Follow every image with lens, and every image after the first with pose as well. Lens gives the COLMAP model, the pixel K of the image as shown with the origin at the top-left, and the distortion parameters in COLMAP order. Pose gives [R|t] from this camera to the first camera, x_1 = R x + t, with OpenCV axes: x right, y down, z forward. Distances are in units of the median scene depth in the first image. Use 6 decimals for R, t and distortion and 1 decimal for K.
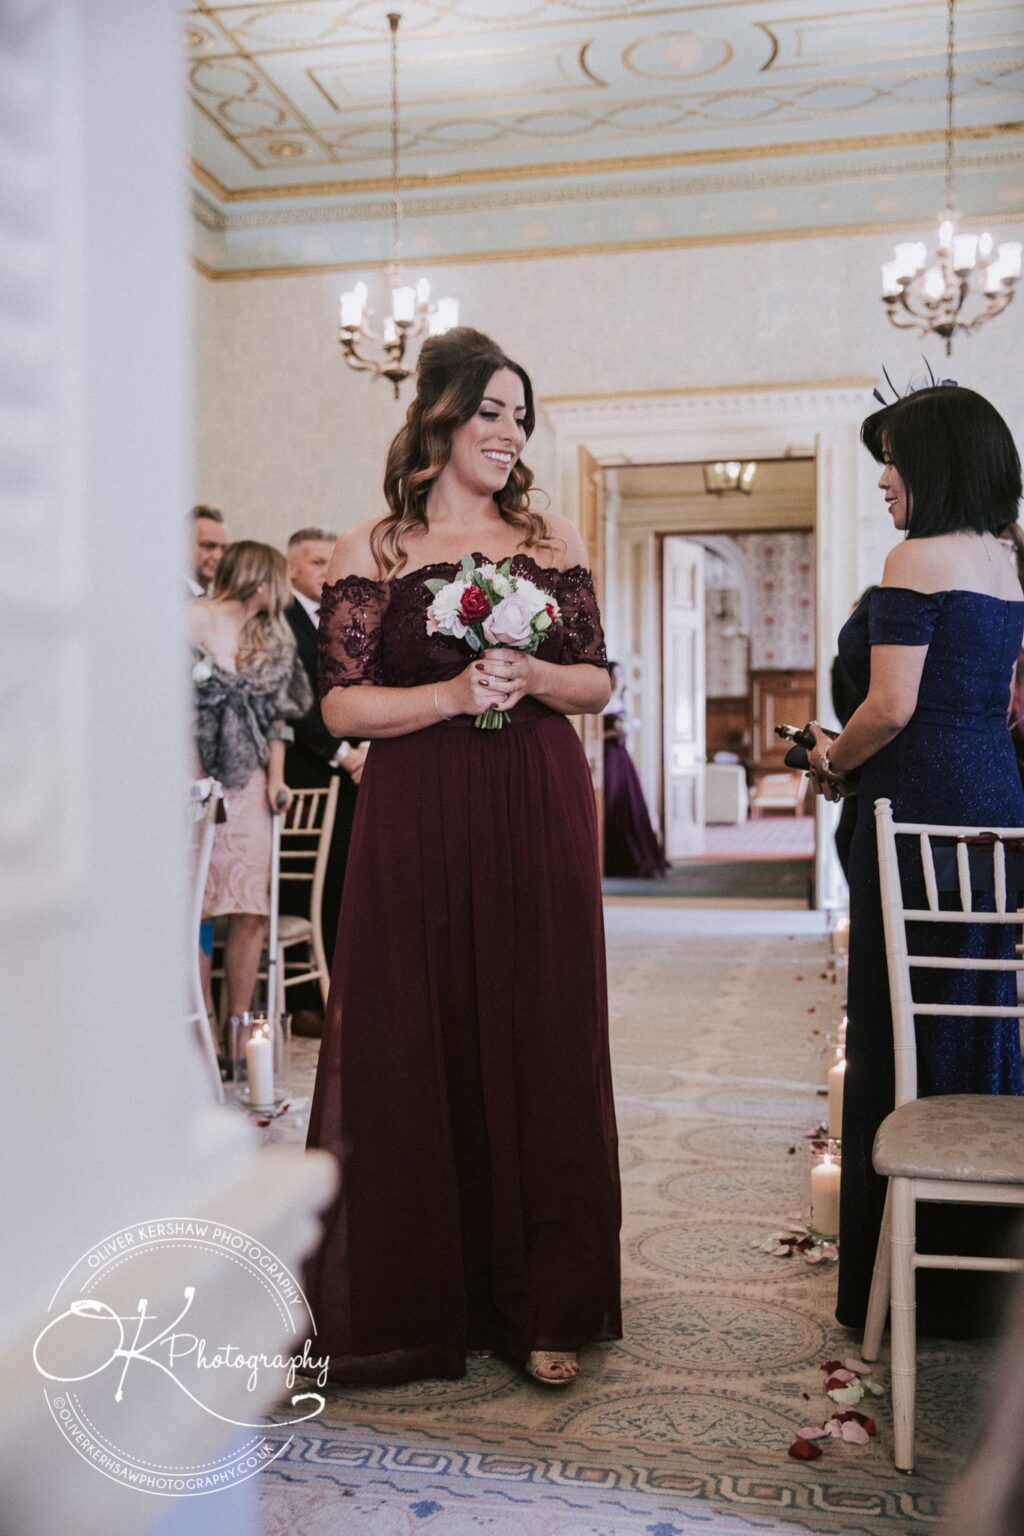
lens RADIAL K [[1653.7, 0, 507.8], [0, 1653.7, 766.9], [0, 0, 1]] dist [0.048228, 0.000000]
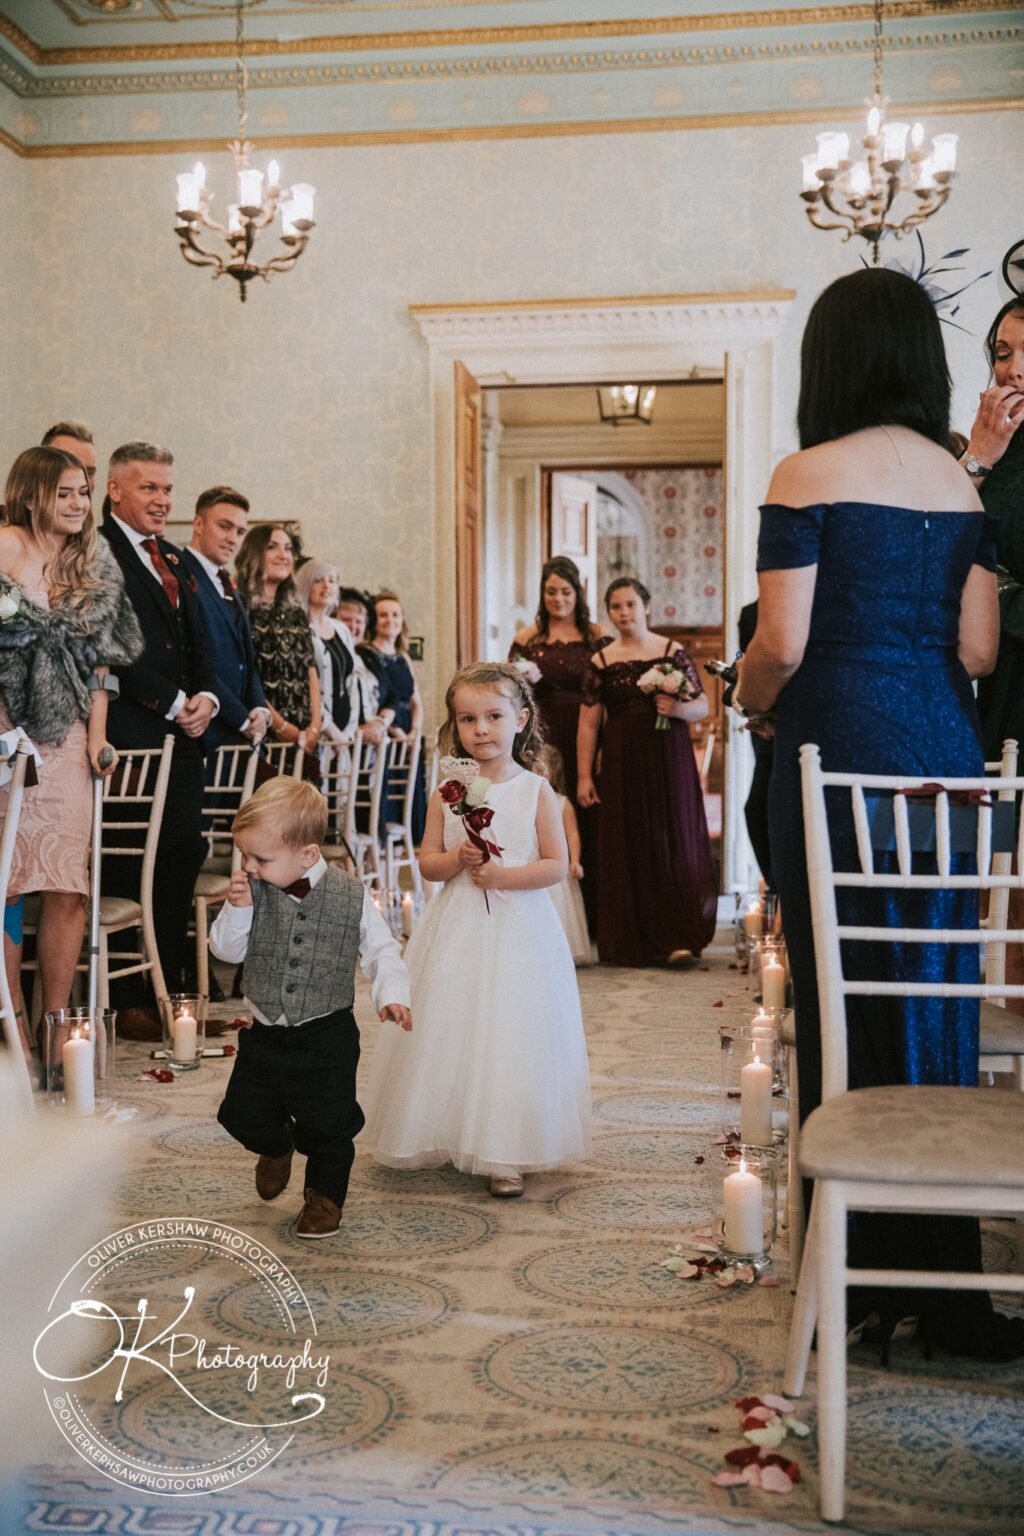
lens RADIAL K [[1876.1, 0, 510.1], [0, 1876.1, 771.0], [0, 0, 1]] dist [0.077023, 0.000000]
pose [[0.997353, 0.000919, 0.072712, 0.000184], [-0.002063, 0.999875, 0.015660, 0.007069], [-0.072688, -0.015768, 0.997230, 0.015350]]
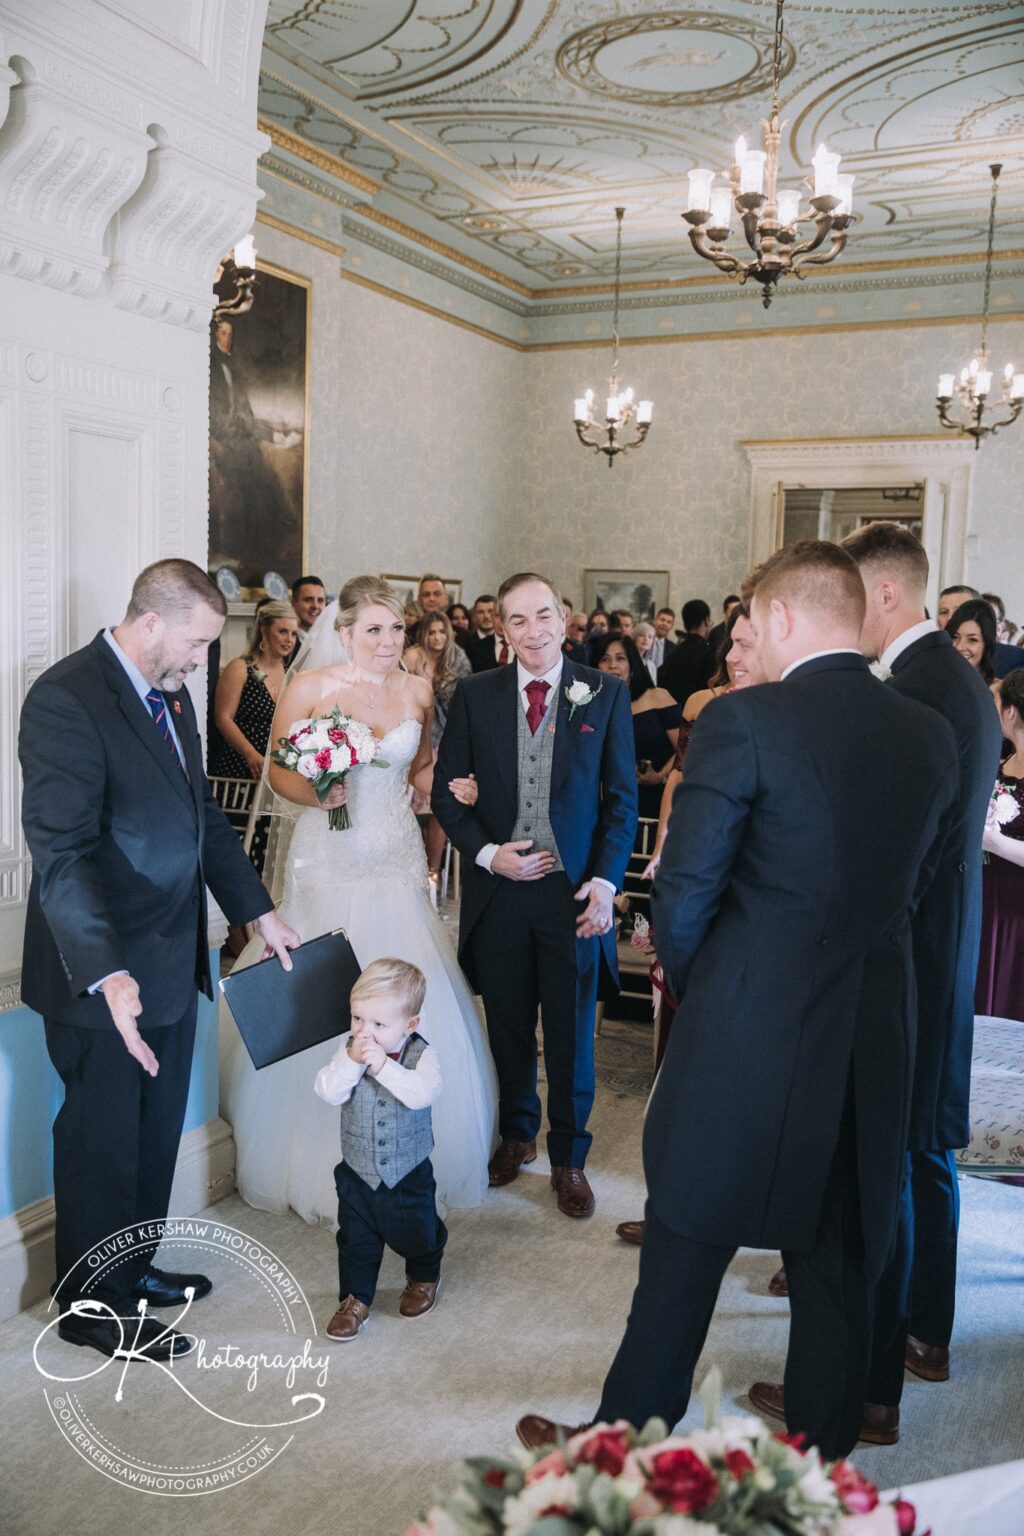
lens RADIAL K [[1509.0, 0, 508.1], [0, 1509.0, 763.9], [0, 0, 1]] dist [-0.017671, 0.000000]
pose [[0.966462, 0.058470, -0.250066, 0.239675], [-0.036260, 0.995050, 0.092521, -0.090716], [0.254238, -0.080351, 0.963798, -0.434313]]
